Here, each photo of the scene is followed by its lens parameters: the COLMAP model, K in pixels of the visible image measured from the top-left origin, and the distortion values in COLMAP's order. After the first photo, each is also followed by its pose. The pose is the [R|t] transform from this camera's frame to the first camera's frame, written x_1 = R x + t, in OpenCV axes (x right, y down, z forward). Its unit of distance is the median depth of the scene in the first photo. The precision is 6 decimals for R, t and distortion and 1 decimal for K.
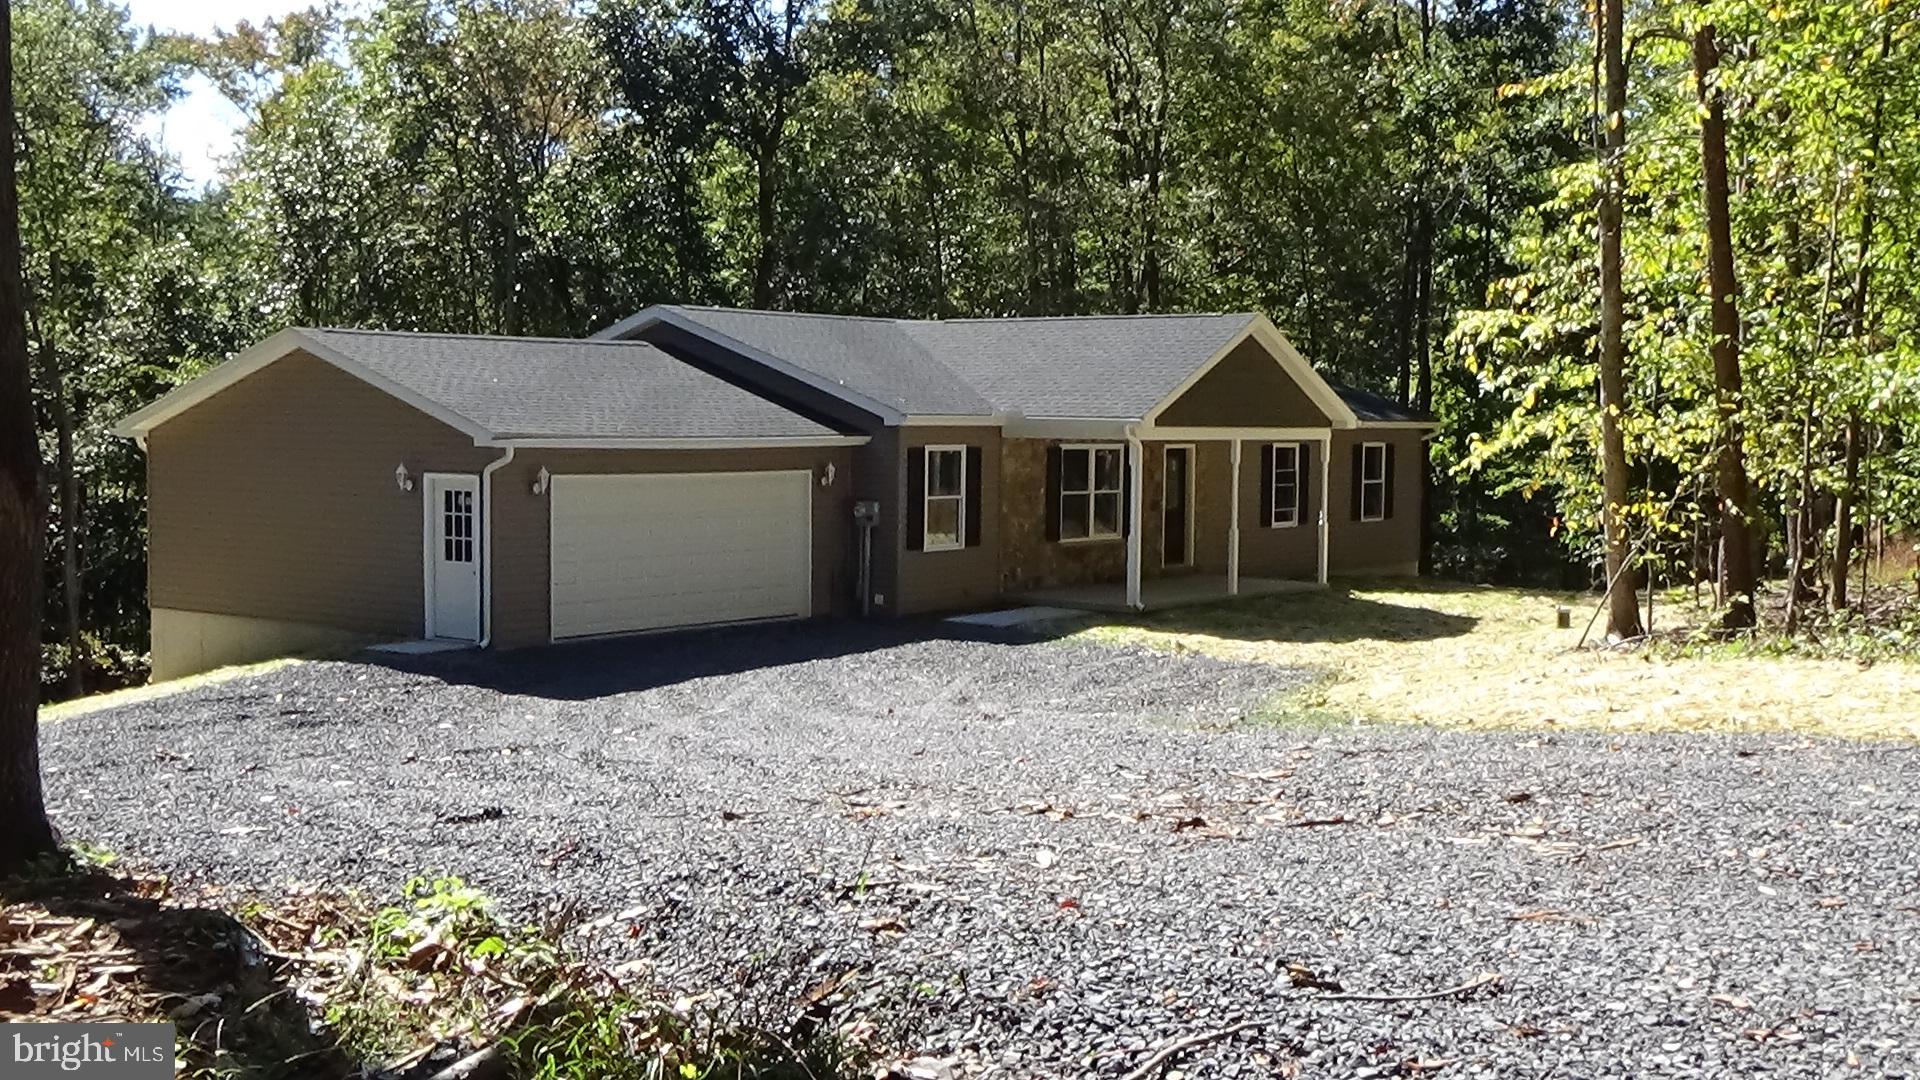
lens RADIAL K [[2225.4, 0, 964.1], [0, 2225.4, 539.9], [0, 0, 1]] dist [0.032443, 0.000000]
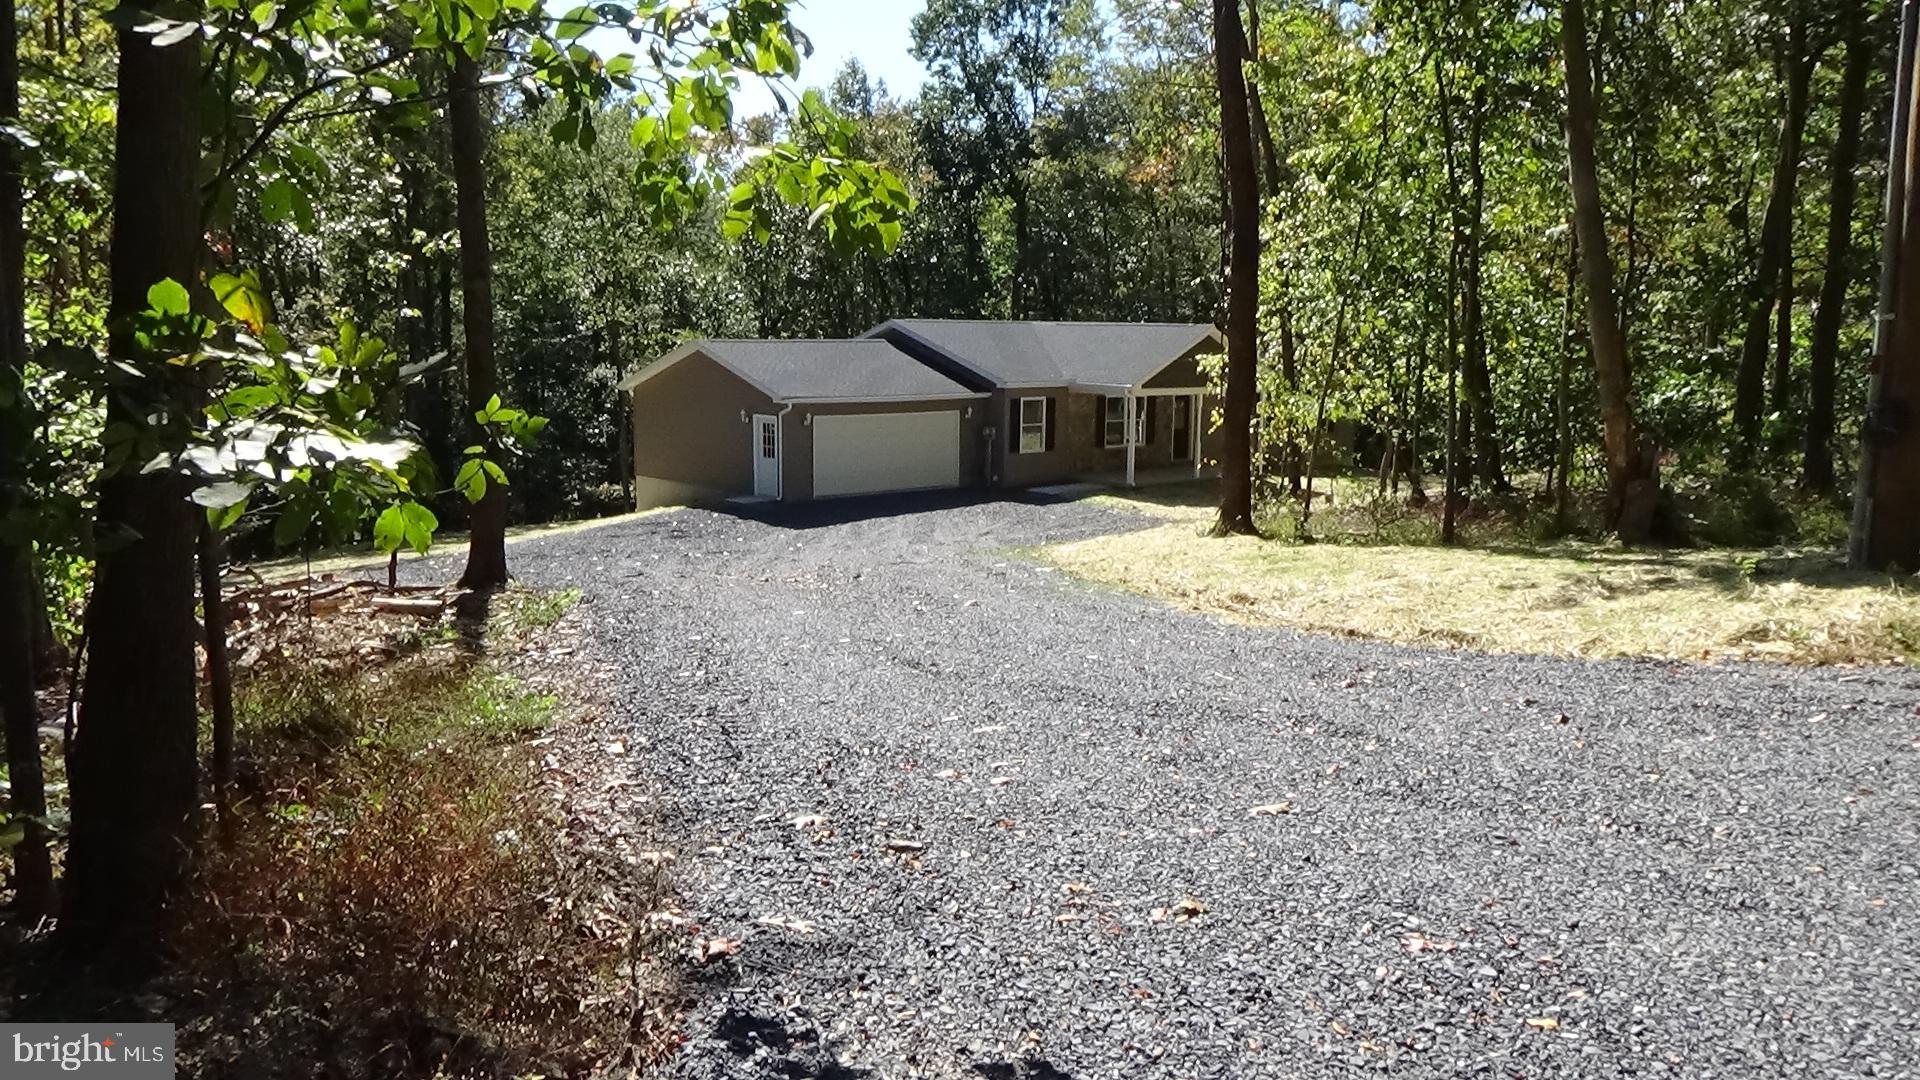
lens RADIAL K [[1490.8, 0, 961.3], [0, 1490.8, 537.3], [0, 0, 1]] dist [0.007351, -0.005356]
pose [[0.982795, 0.027168, -0.182689, 0.172555], [-0.011997, 0.996424, 0.083638, -0.030052], [0.184308, -0.080008, 0.979607, -0.270721]]
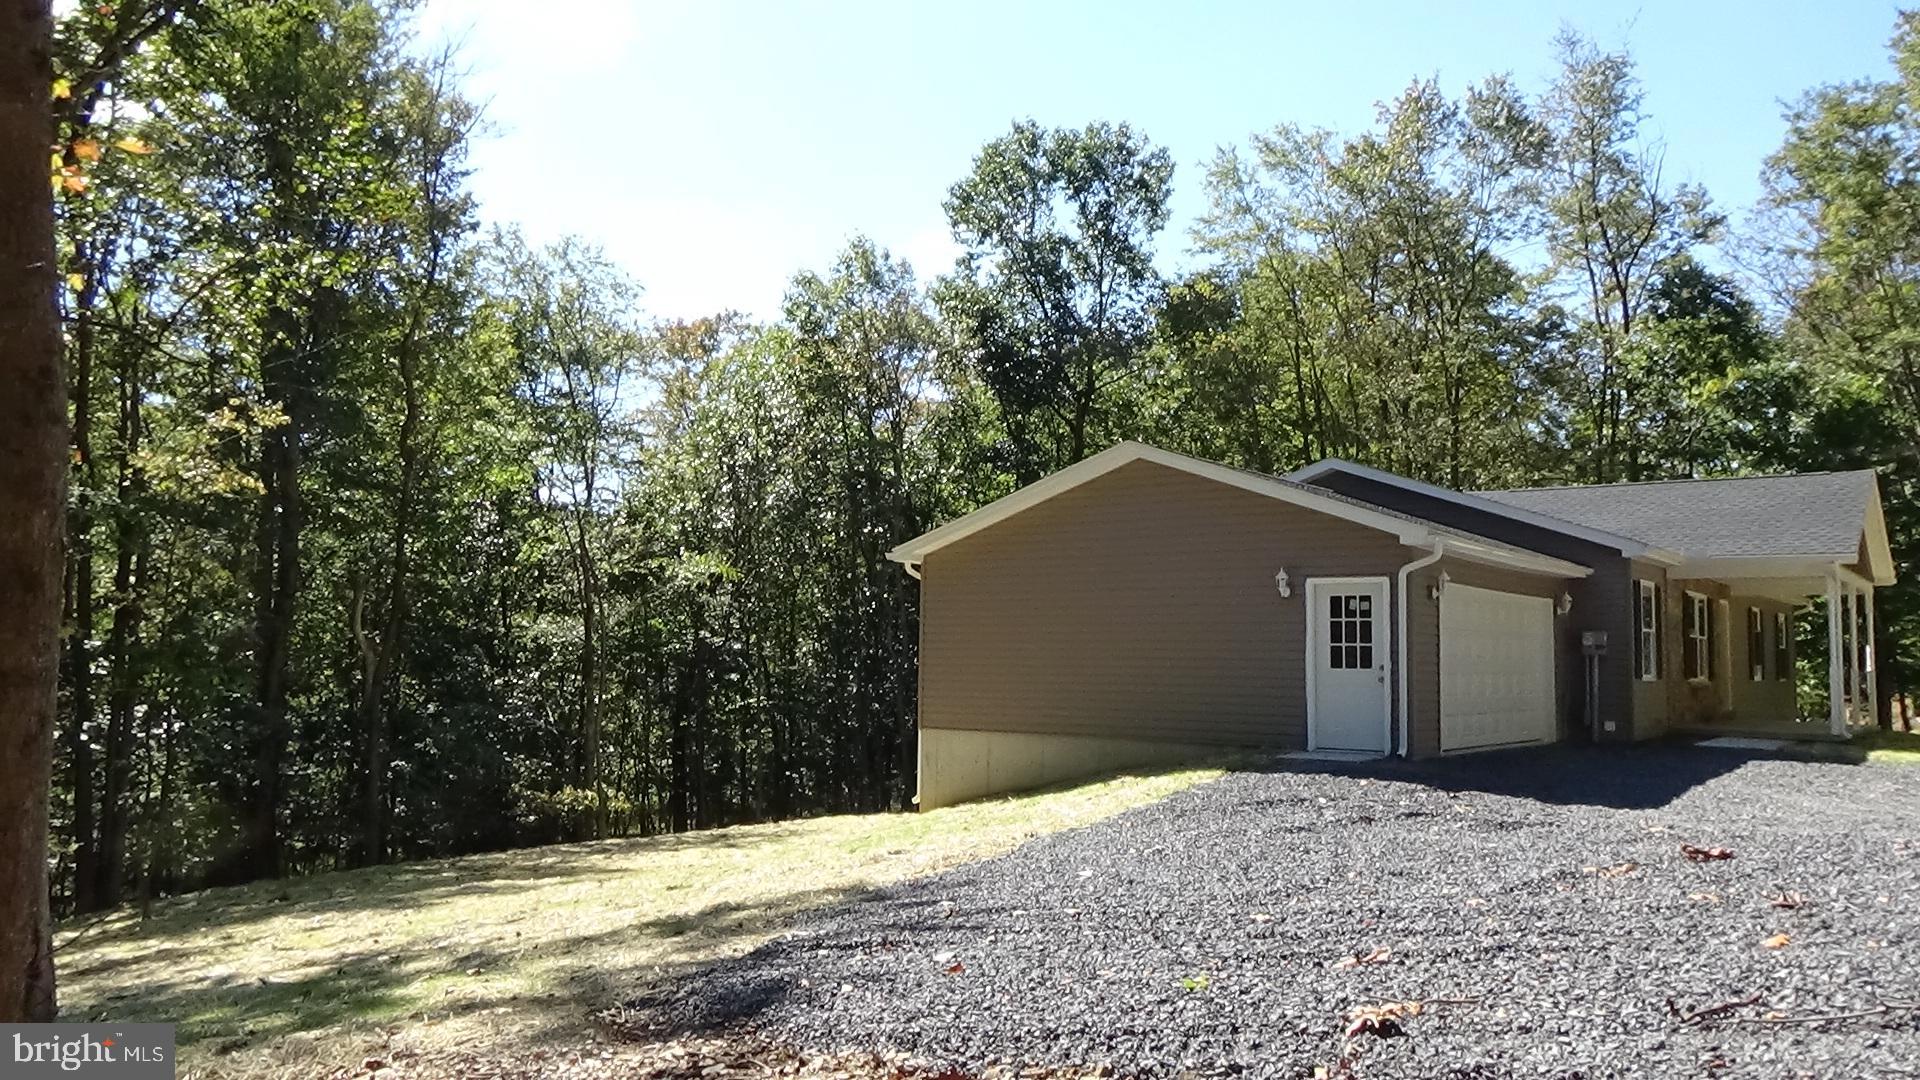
lens RADIAL K [[1490.8, 0, 953.4], [0, 1490.8, 538.3], [0, 0, 1]] dist [0.007351, -0.005356]
pose [[0.999923, 0.009224, -0.008310, -0.345328], [-0.010251, 0.990997, -0.133490, 0.036579], [0.007003, 0.133565, 0.991015, 0.306636]]
